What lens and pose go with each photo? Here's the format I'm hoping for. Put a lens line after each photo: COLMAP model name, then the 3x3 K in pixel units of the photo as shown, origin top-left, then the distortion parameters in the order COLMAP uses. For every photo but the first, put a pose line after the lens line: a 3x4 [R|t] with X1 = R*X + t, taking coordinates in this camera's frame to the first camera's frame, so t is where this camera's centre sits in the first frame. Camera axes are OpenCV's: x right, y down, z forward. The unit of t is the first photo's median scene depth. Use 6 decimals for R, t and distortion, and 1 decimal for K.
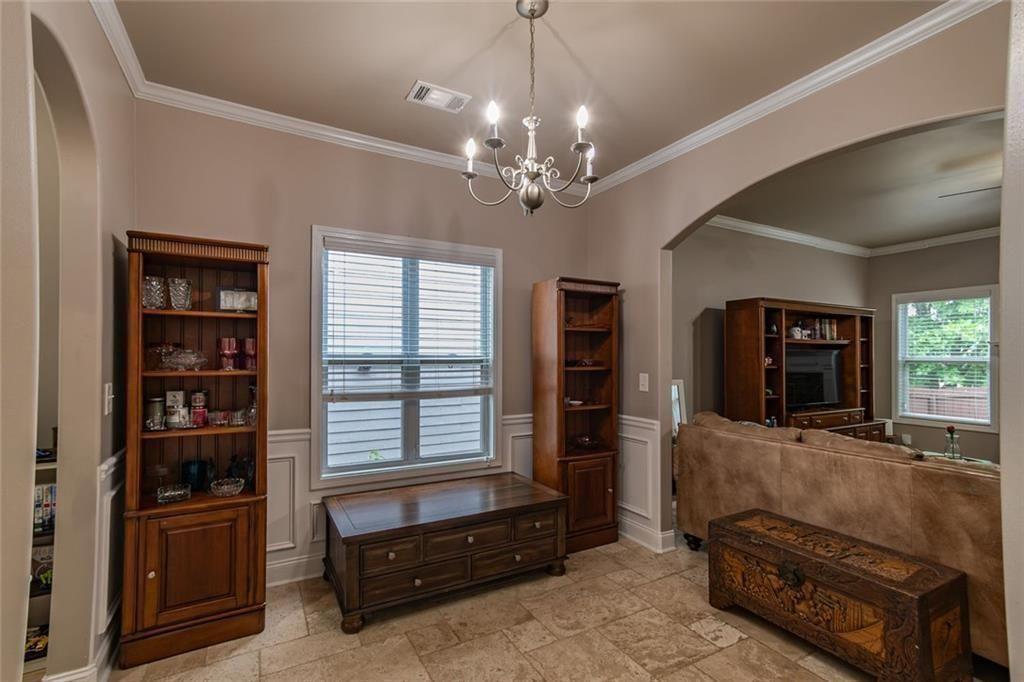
lens RADIAL K [[460.8, 0, 522.7], [0, 460.8, 350.8], [0, 0, 1]] dist [-0.001273, 0.014218]
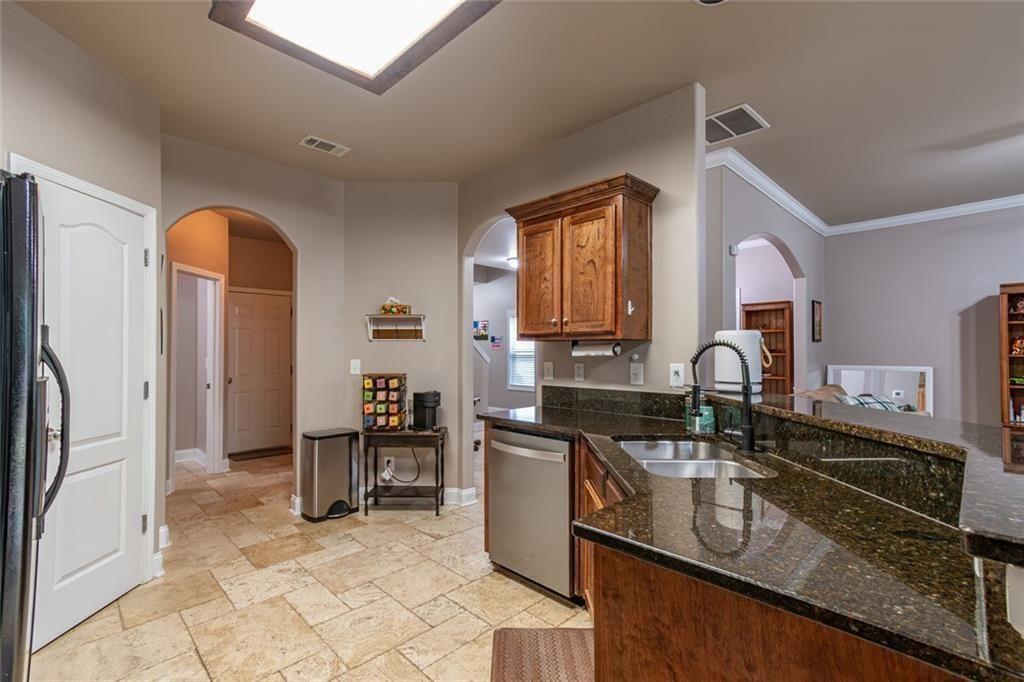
lens RADIAL K [[467.9, 0, 499.2], [0, 467.9, 348.5], [0, 0, 1]] dist [-0.002066, 0.012687]
pose [[0.242381, -0.010030, -0.970129, 1.824133], [0.014431, 0.999873, -0.006732, 0.018090], [0.970074, -0.012369, 0.242495, -0.421452]]
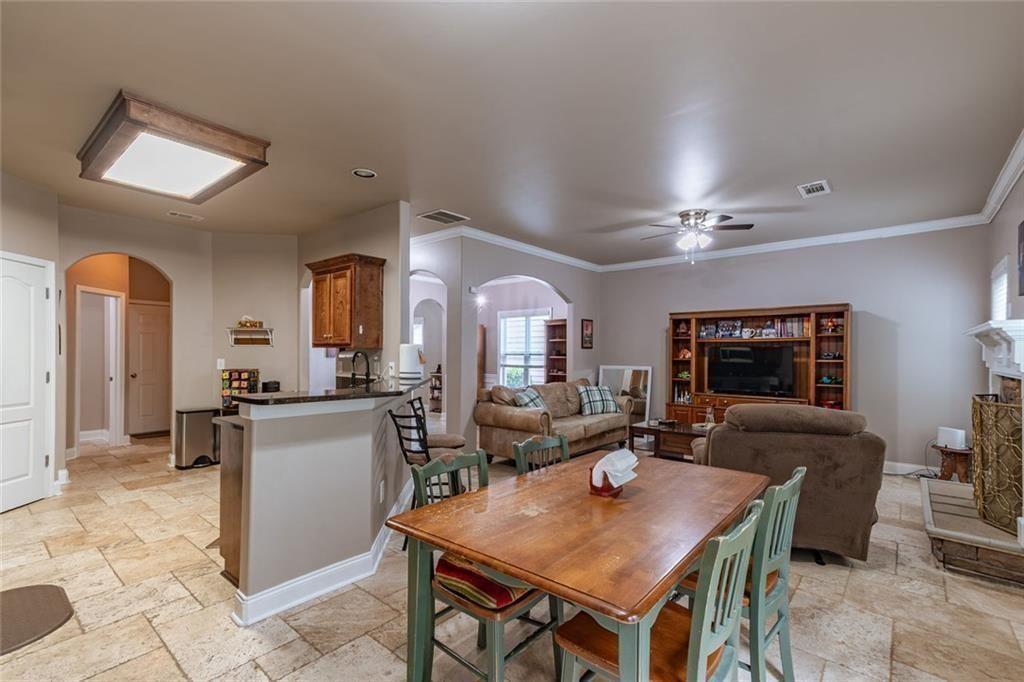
lens RADIAL K [[468.8, 0, 510.0], [0, 468.8, 356.8], [0, 0, 1]] dist [0.003706, 0.018573]
pose [[0.335410, 0.005413, -0.942057, 2.643330], [0.006663, 0.999945, 0.008117, 0.018096], [0.942049, -0.008999, 0.335355, -0.016677]]
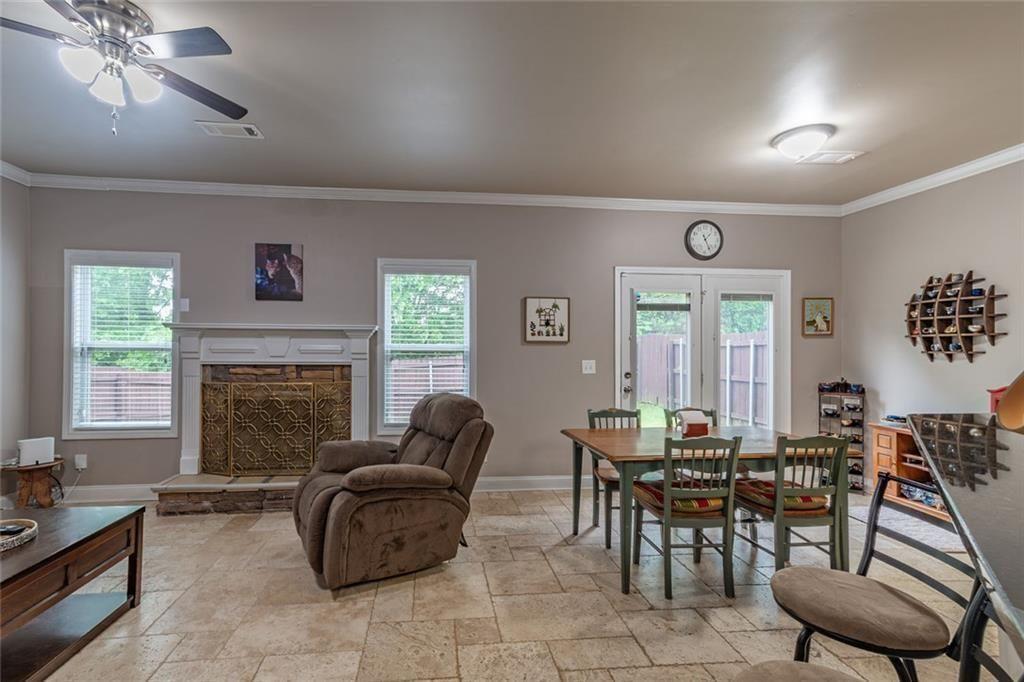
lens RADIAL K [[459.6, 0, 496.4], [0, 459.6, 349.4], [0, 0, 1]] dist [-0.002243, 0.015246]
pose [[0.417851, -0.004495, 0.908505, 0.933882], [-0.017122, 0.999771, 0.012822, 0.007456], [-0.908354, -0.020913, 0.417678, 0.297914]]
